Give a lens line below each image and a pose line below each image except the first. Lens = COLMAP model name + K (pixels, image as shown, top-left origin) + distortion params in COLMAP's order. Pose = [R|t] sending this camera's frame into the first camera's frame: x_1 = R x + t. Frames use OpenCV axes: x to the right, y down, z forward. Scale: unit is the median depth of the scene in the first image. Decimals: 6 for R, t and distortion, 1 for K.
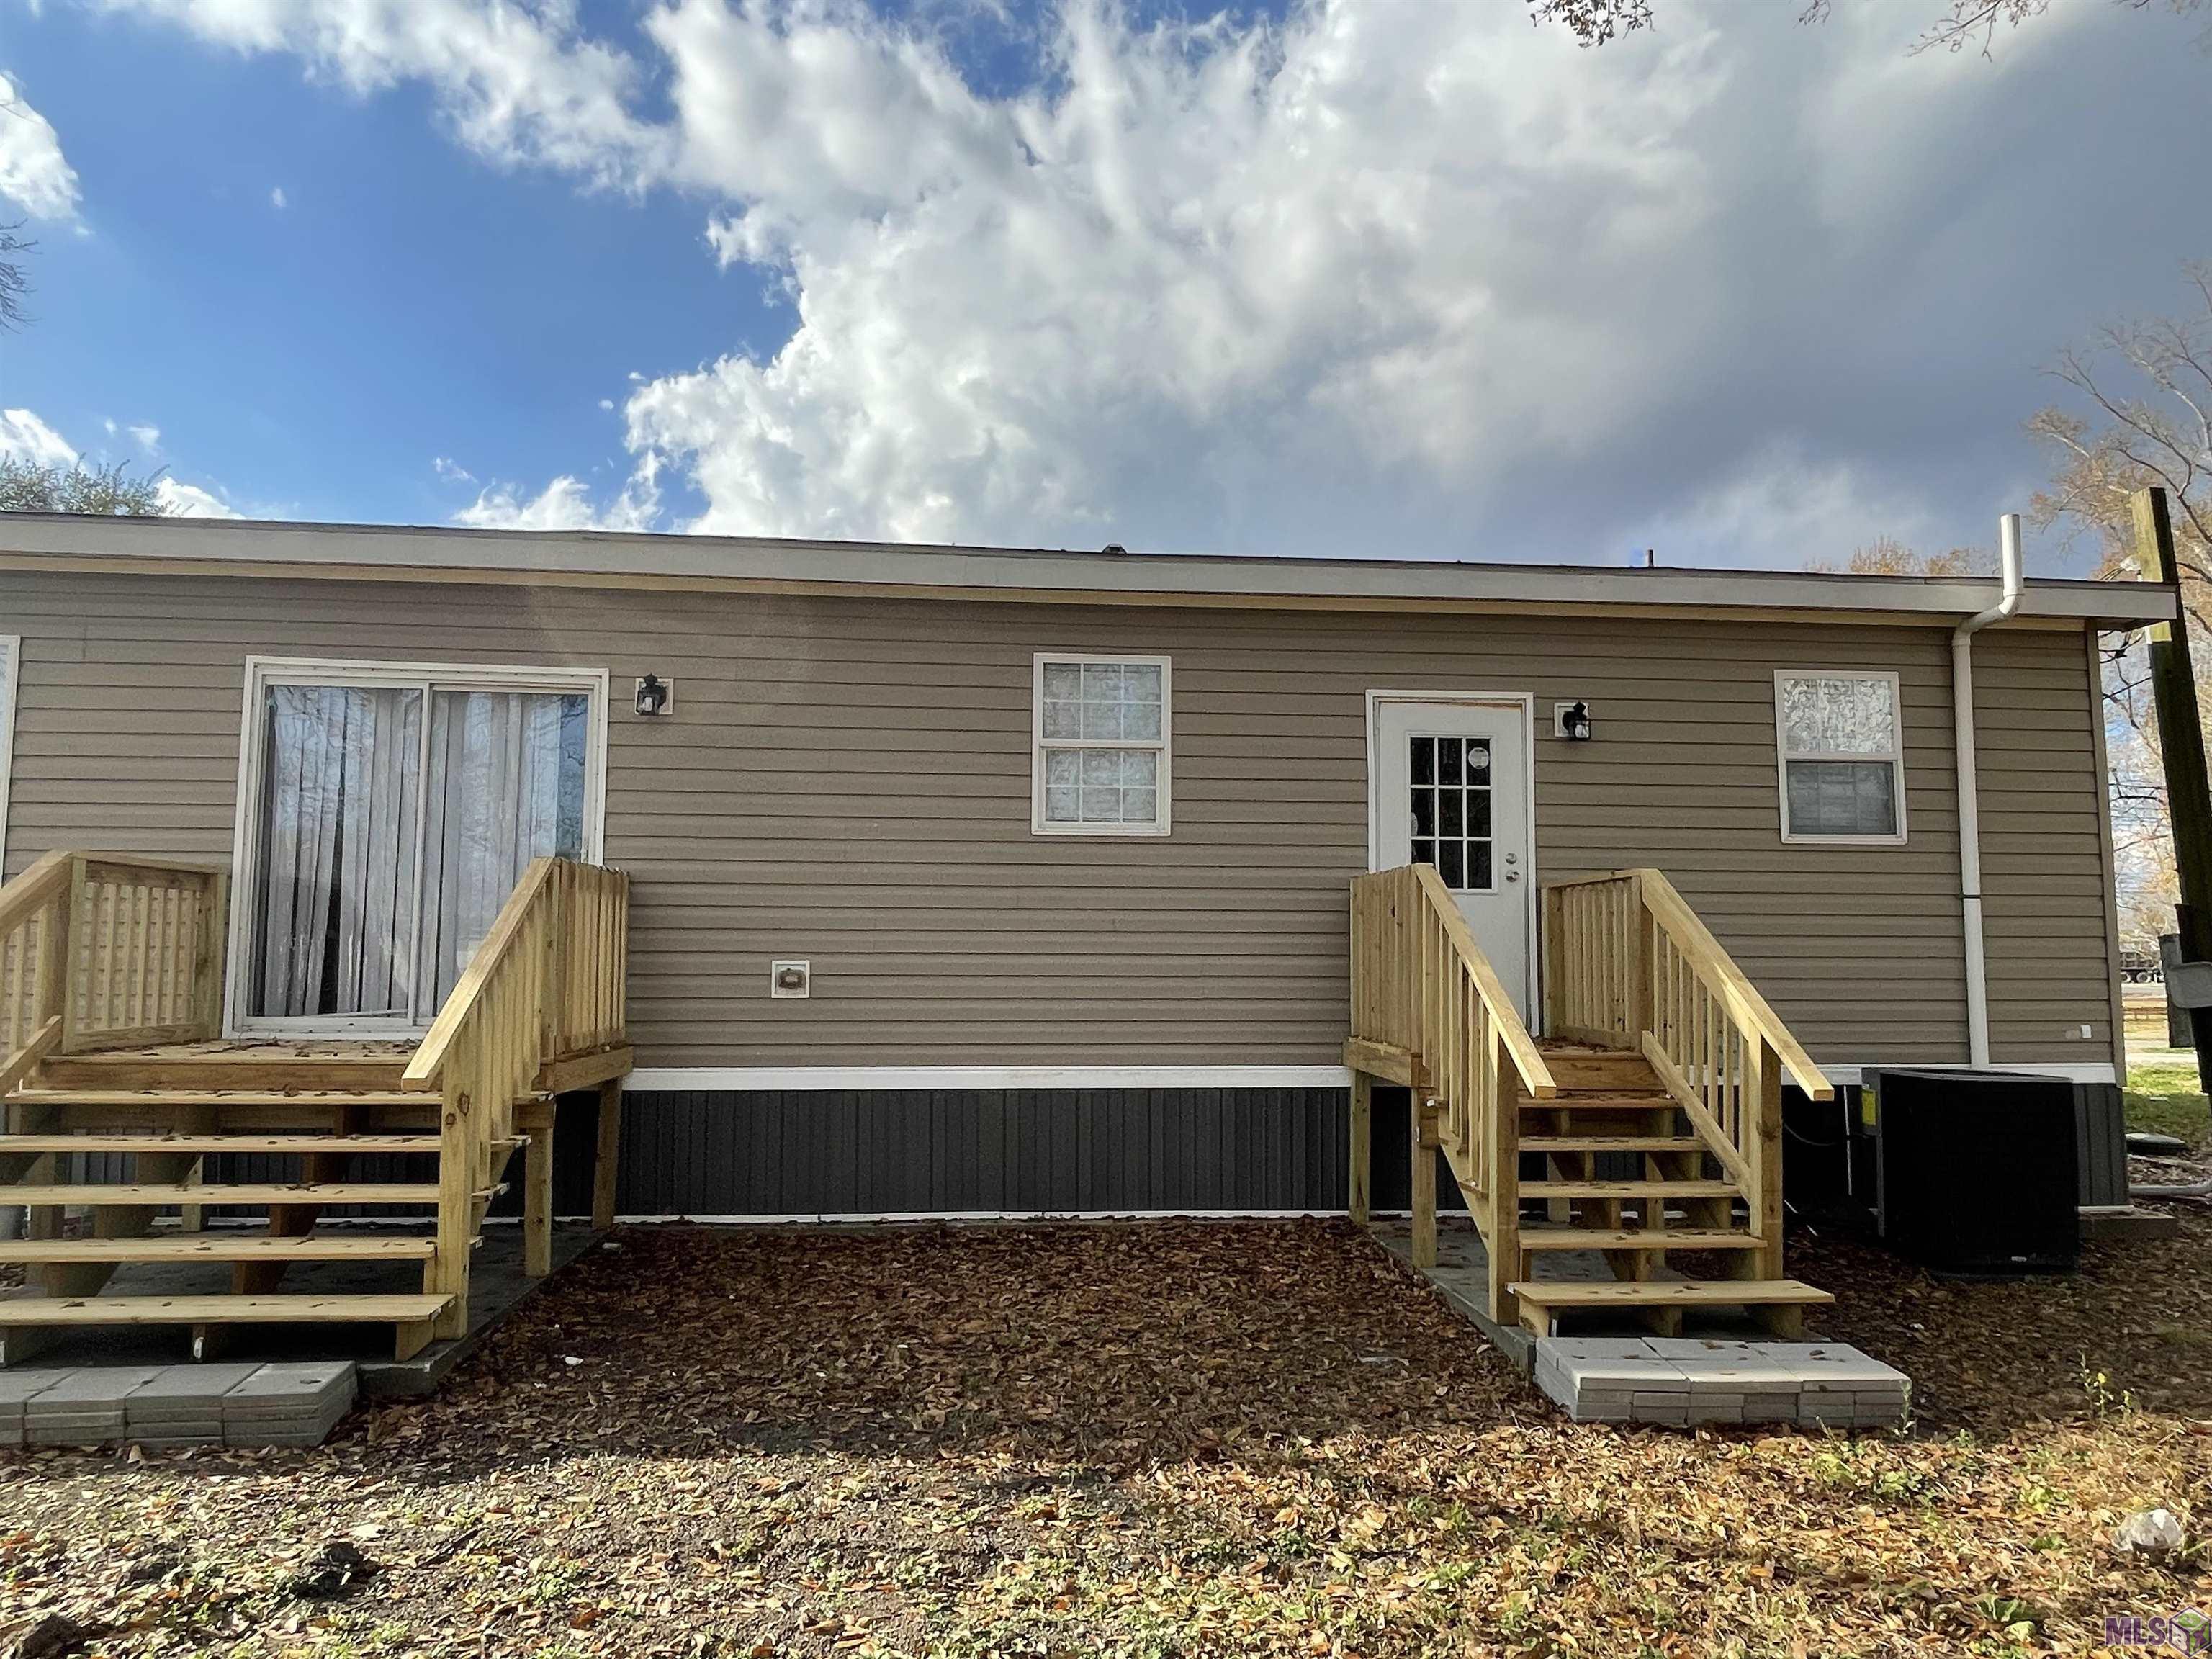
lens RADIAL K [[1365.5, 0, 1102.3], [0, 1365.5, 844.9], [0, 0, 1]] dist [-0.002748, 0.000794]
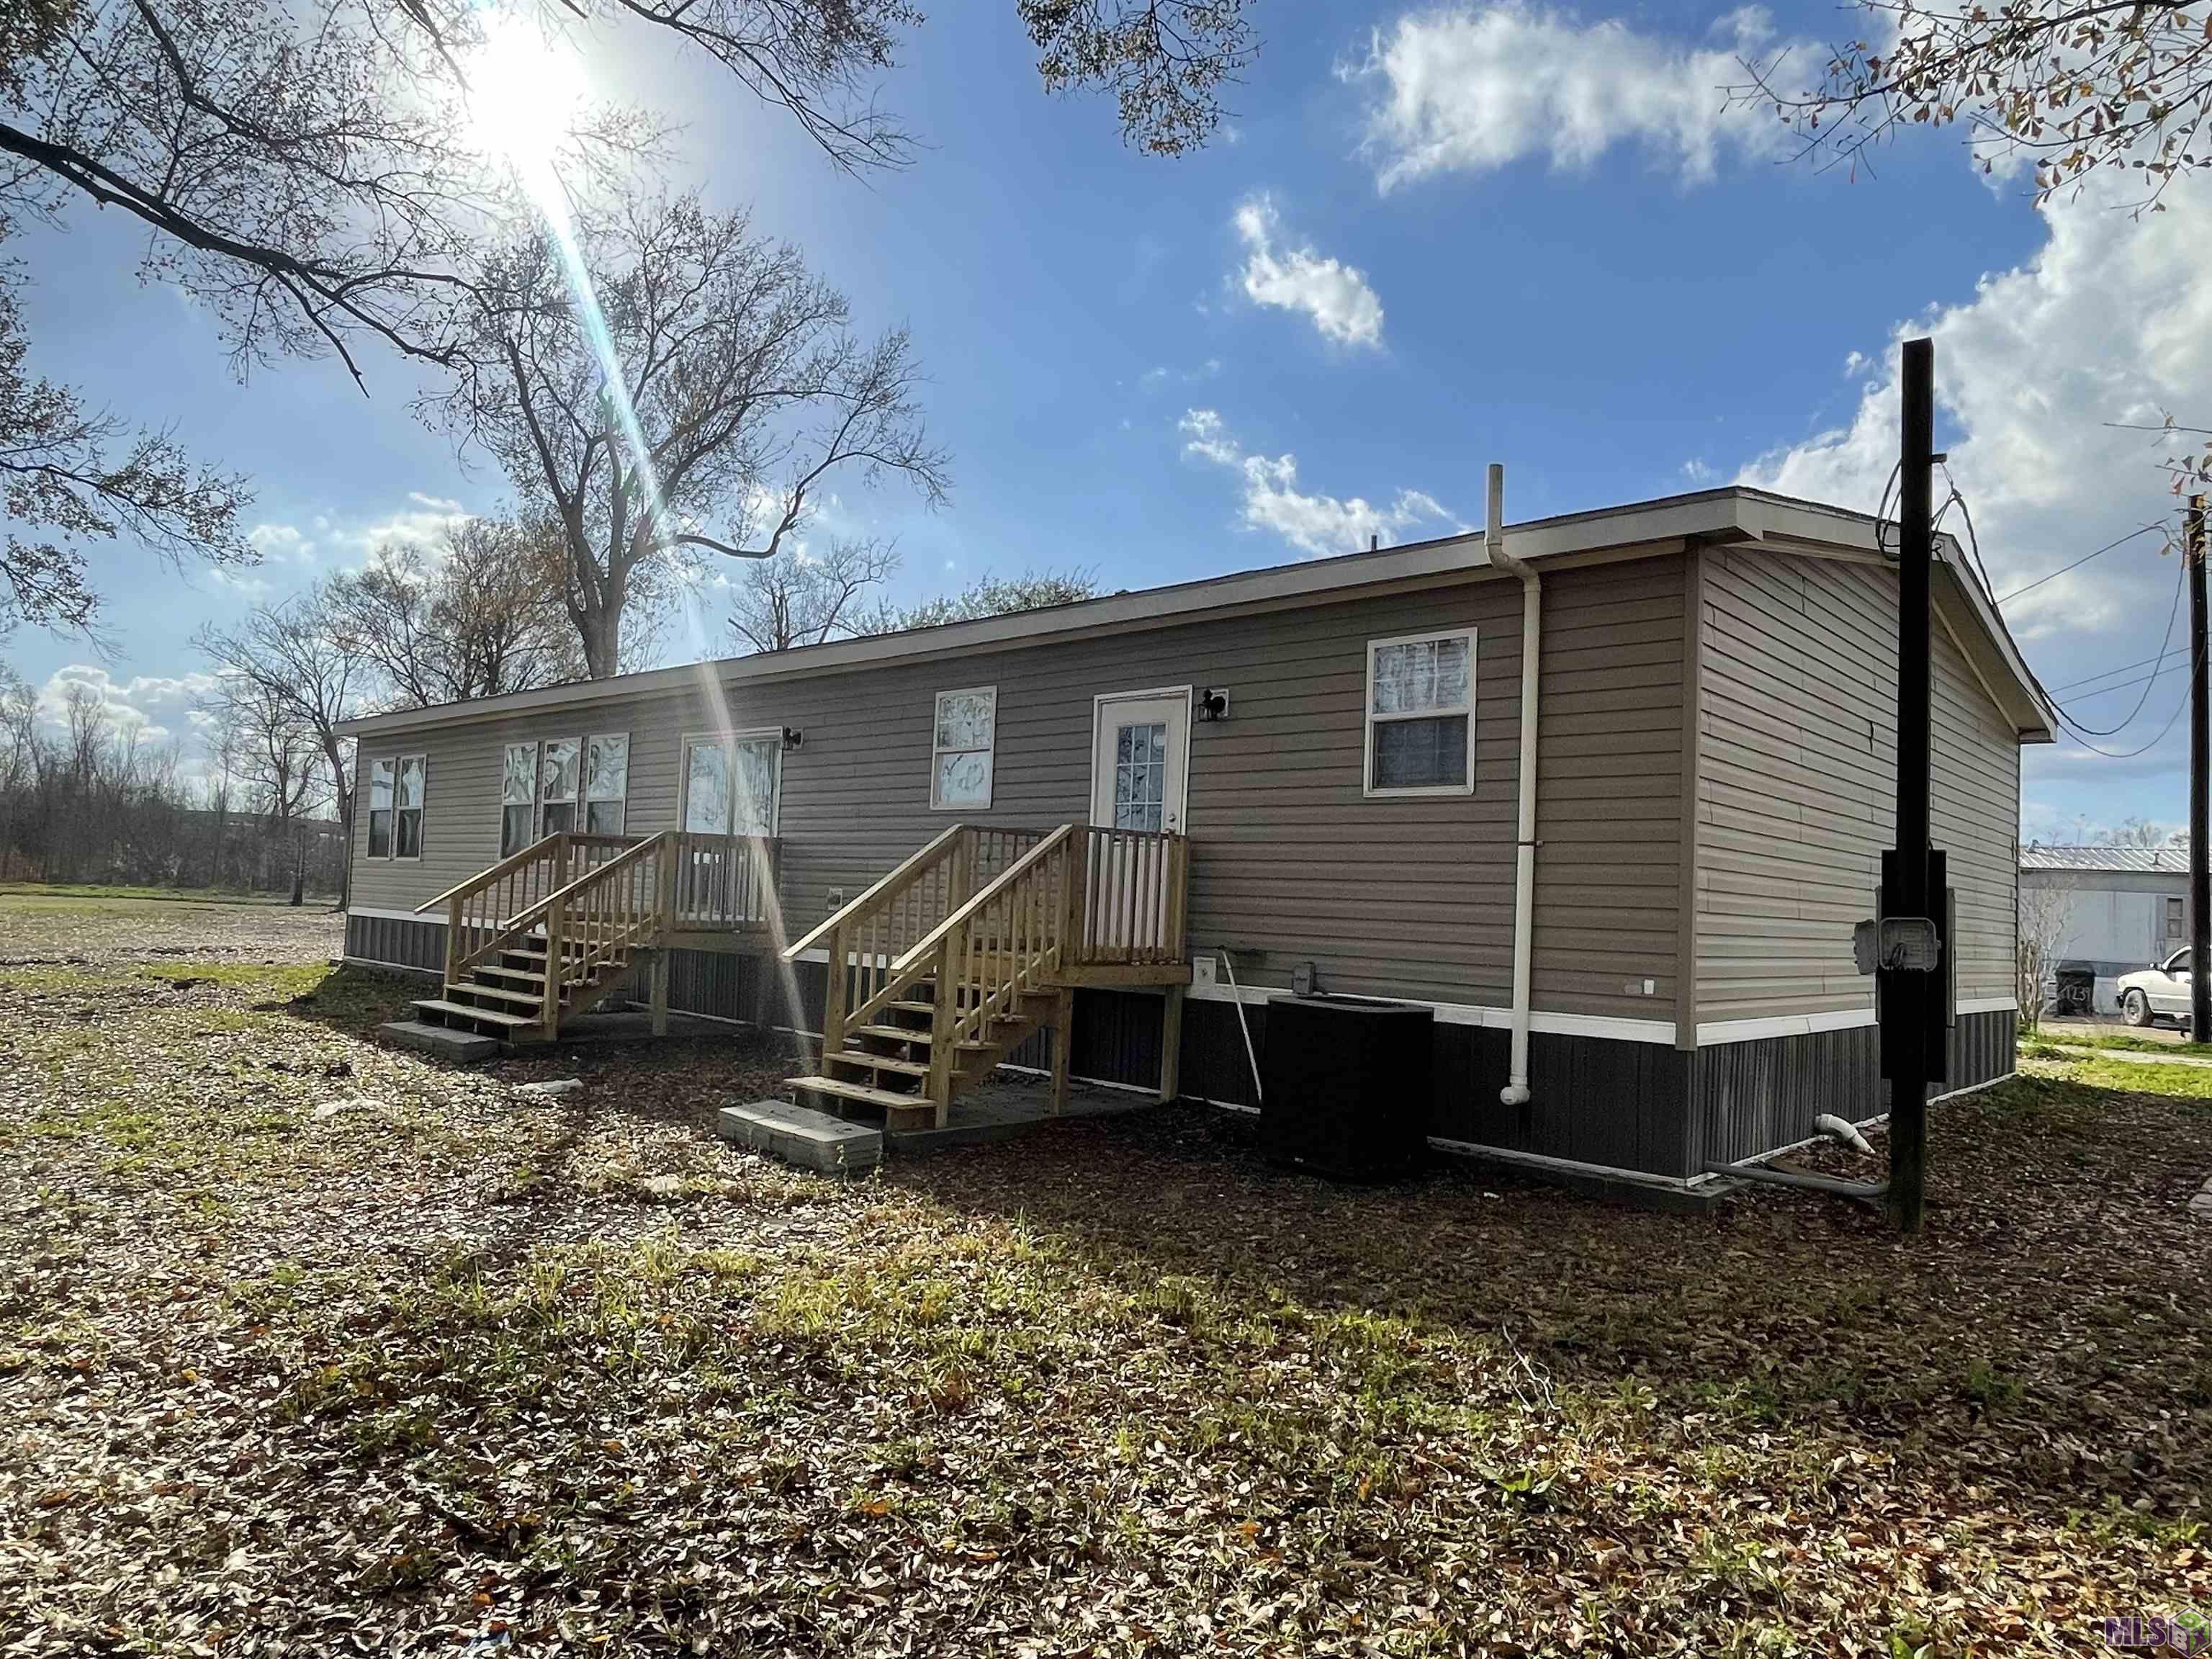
lens RADIAL K [[1365.5, 0, 1093.8], [0, 1365.5, 820.2], [0, 0, 1]] dist [-0.002748, 0.000794]
pose [[0.668682, -0.023360, -0.743182, 1.186710], [0.028676, 0.999573, -0.005618, 0.017025], [0.742995, -0.017554, 0.669066, 0.094081]]
